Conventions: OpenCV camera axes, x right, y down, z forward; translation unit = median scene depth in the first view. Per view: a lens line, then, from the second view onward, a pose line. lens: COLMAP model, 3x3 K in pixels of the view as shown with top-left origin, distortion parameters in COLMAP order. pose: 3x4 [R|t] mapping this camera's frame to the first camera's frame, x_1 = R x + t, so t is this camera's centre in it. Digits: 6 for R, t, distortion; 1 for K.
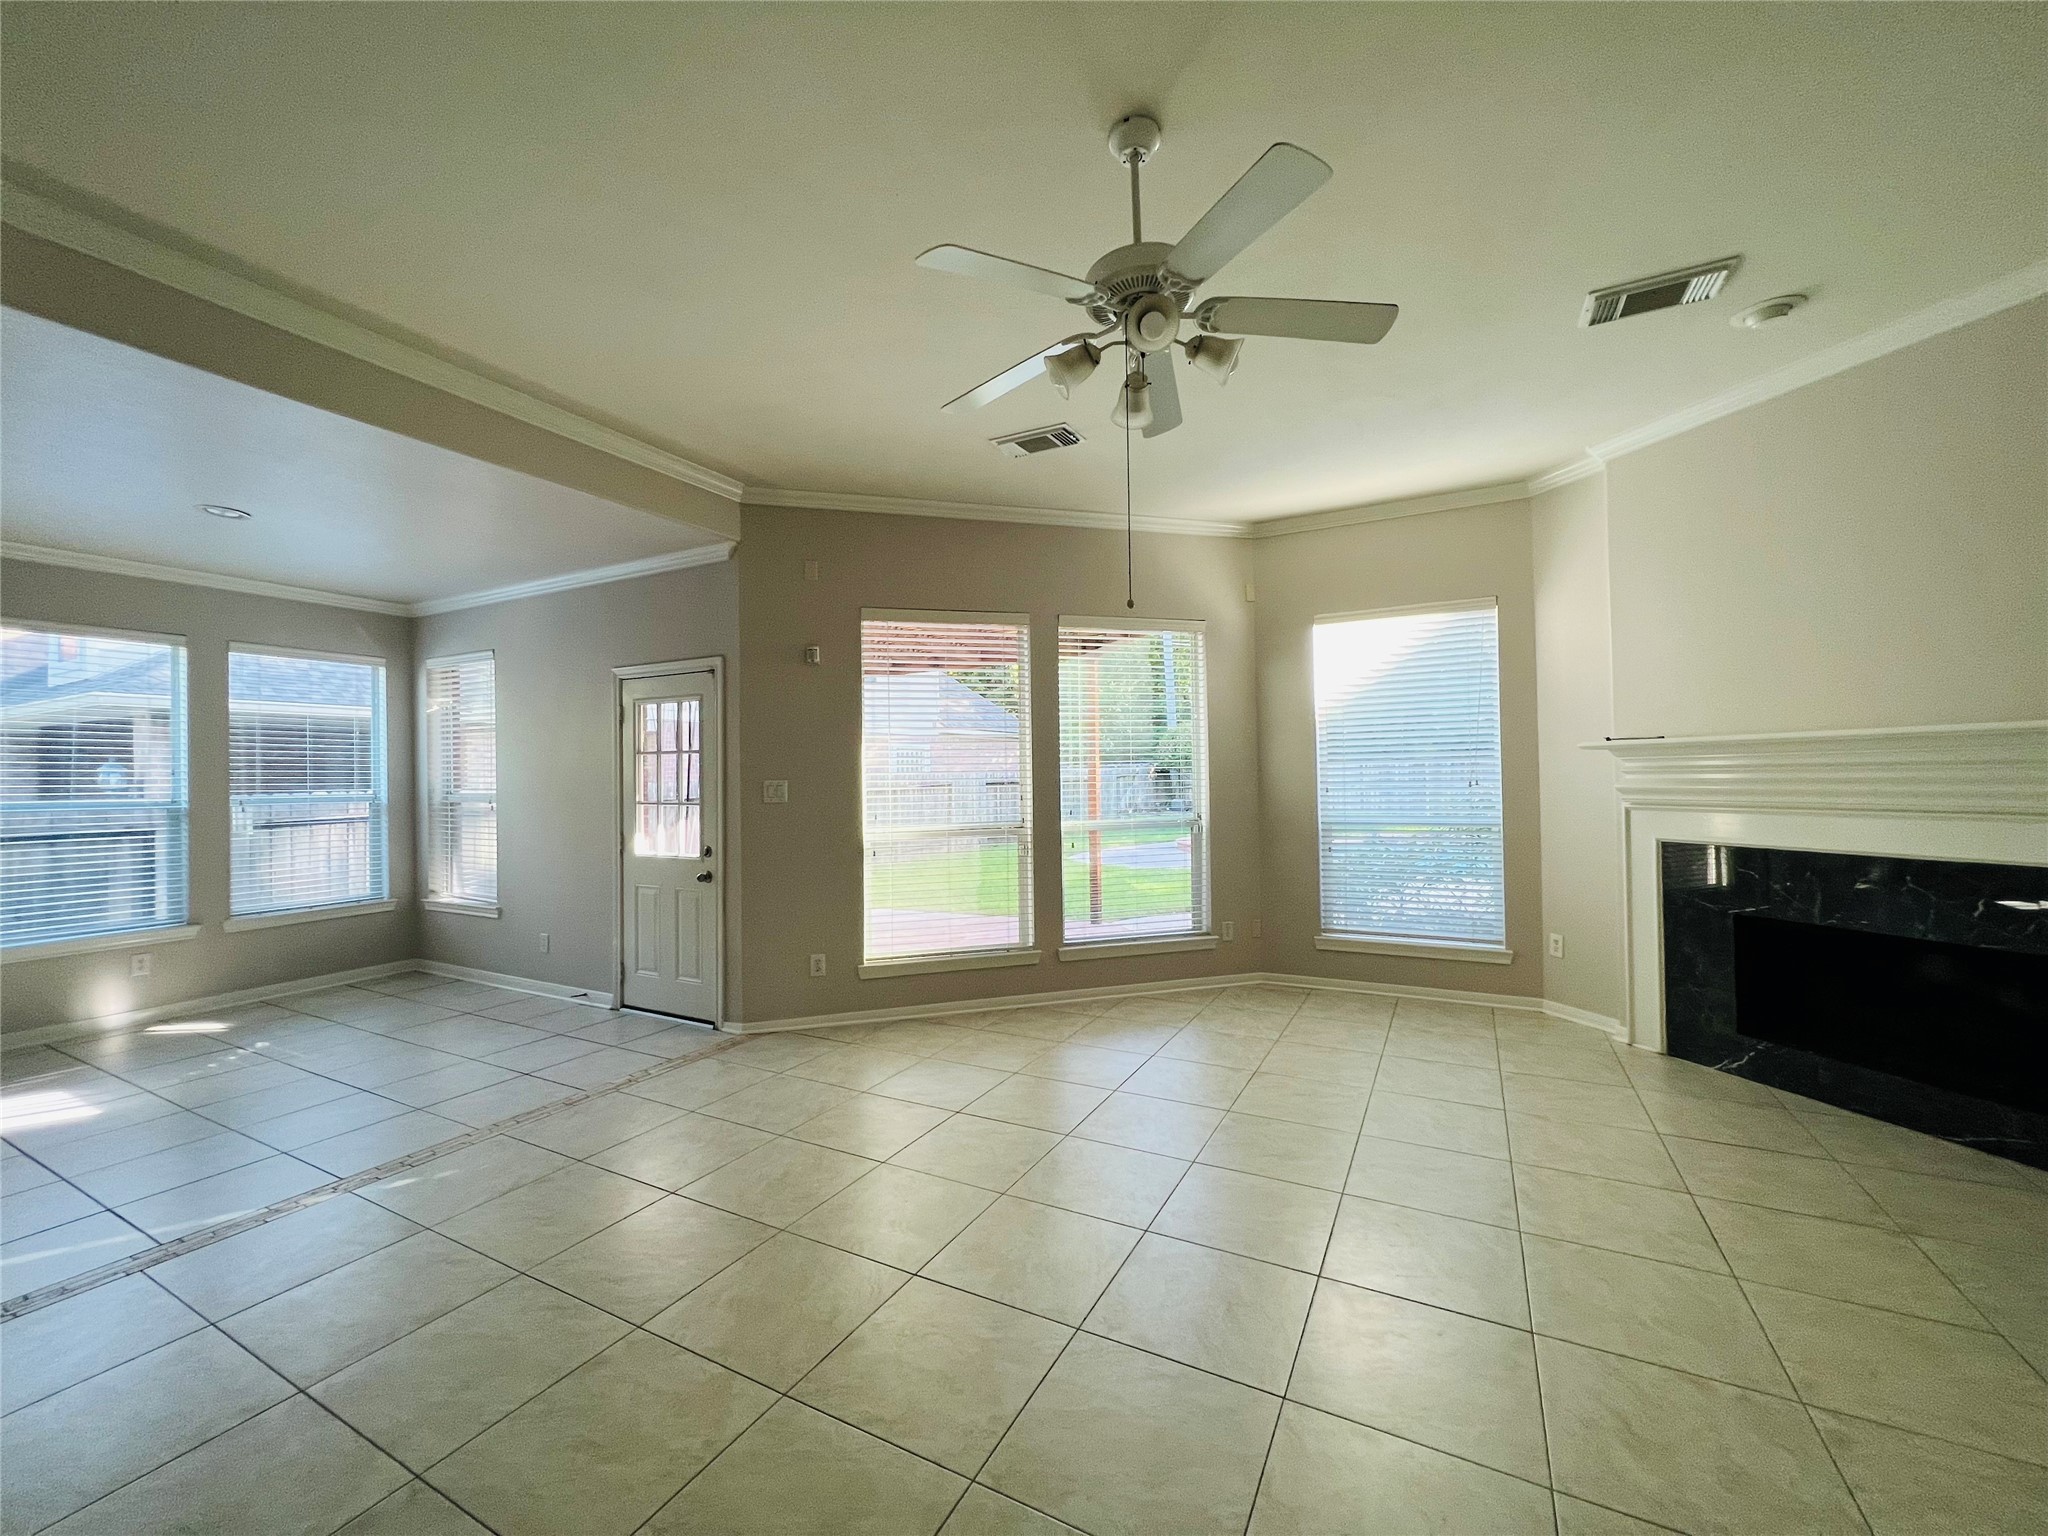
lens RADIAL K [[820.2, 0, 1021.1], [0, 820.2, 764.5], [0, 0, 1]] dist [0.000849, -0.000151]
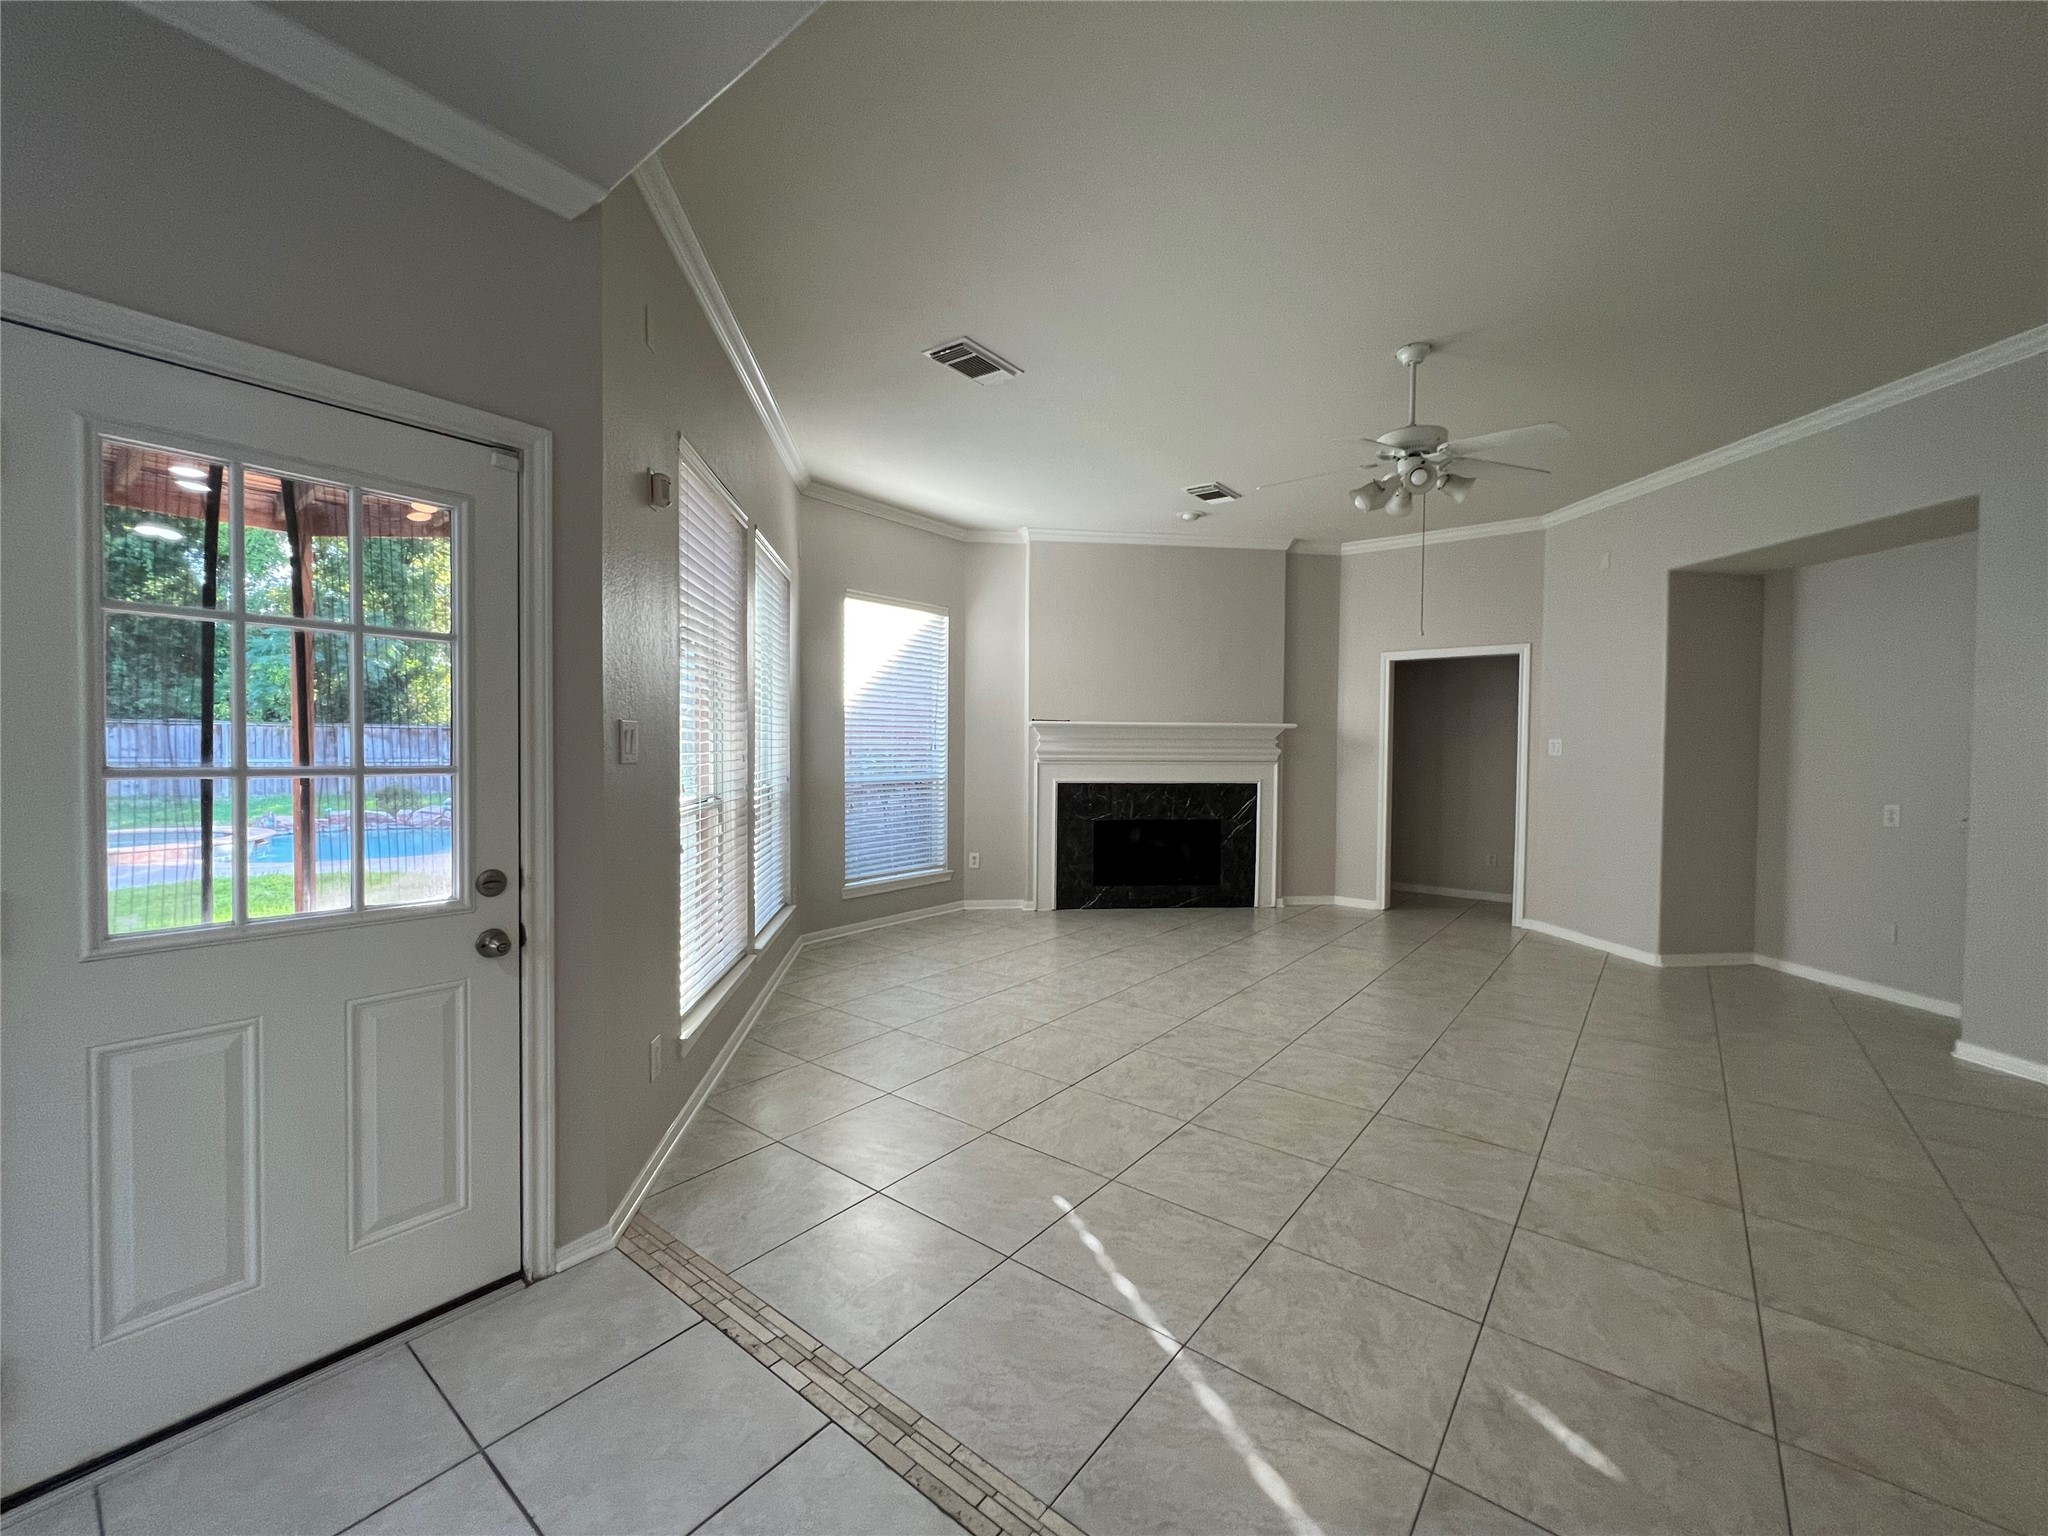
lens RADIAL K [[822.6, 0, 1018.2], [0, 822.6, 764.6], [0, 0, 1]] dist [0.000017, 0.000027]
pose [[0.179543, -0.005261, 0.983736, -0.823294], [-0.023664, 0.999673, 0.009665, 0.039931], [-0.983465, -0.025015, 0.179360, 0.731955]]
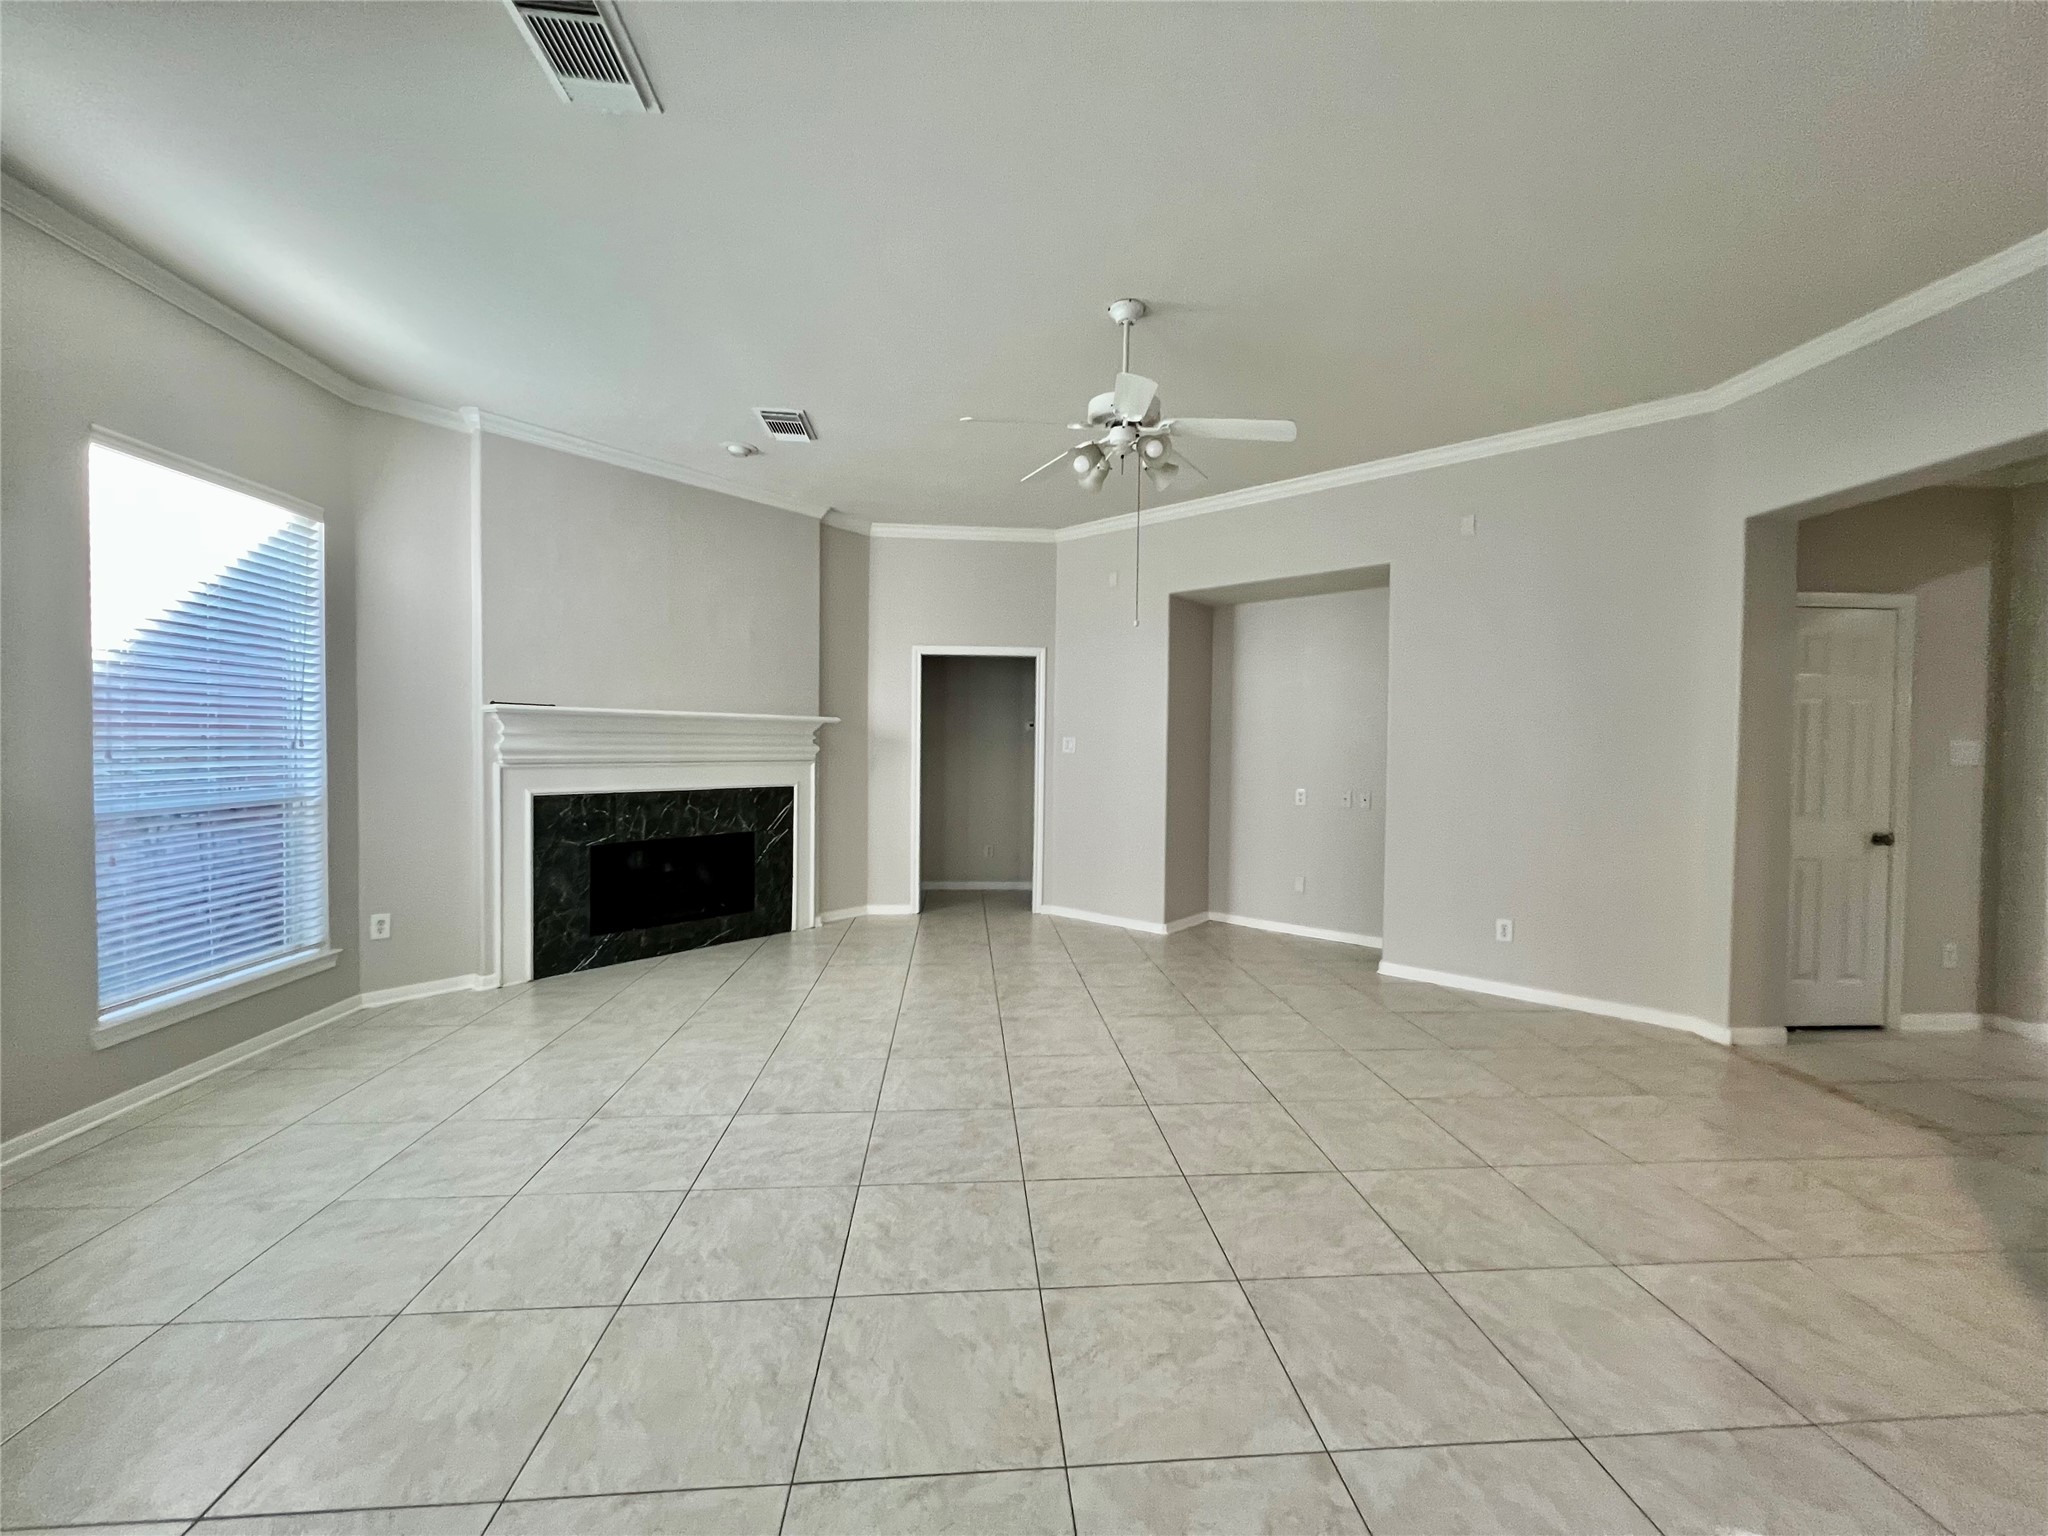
lens RADIAL K [[820.2, 0, 1021.1], [0, 820.2, 764.5], [0, 0, 1]] dist [0.000849, -0.000151]
pose [[-0.538009, -0.010014, 0.842880, -0.515334], [-0.013903, 0.999899, 0.003006, 0.035298], [-0.842824, -0.010101, -0.538094, 0.978956]]
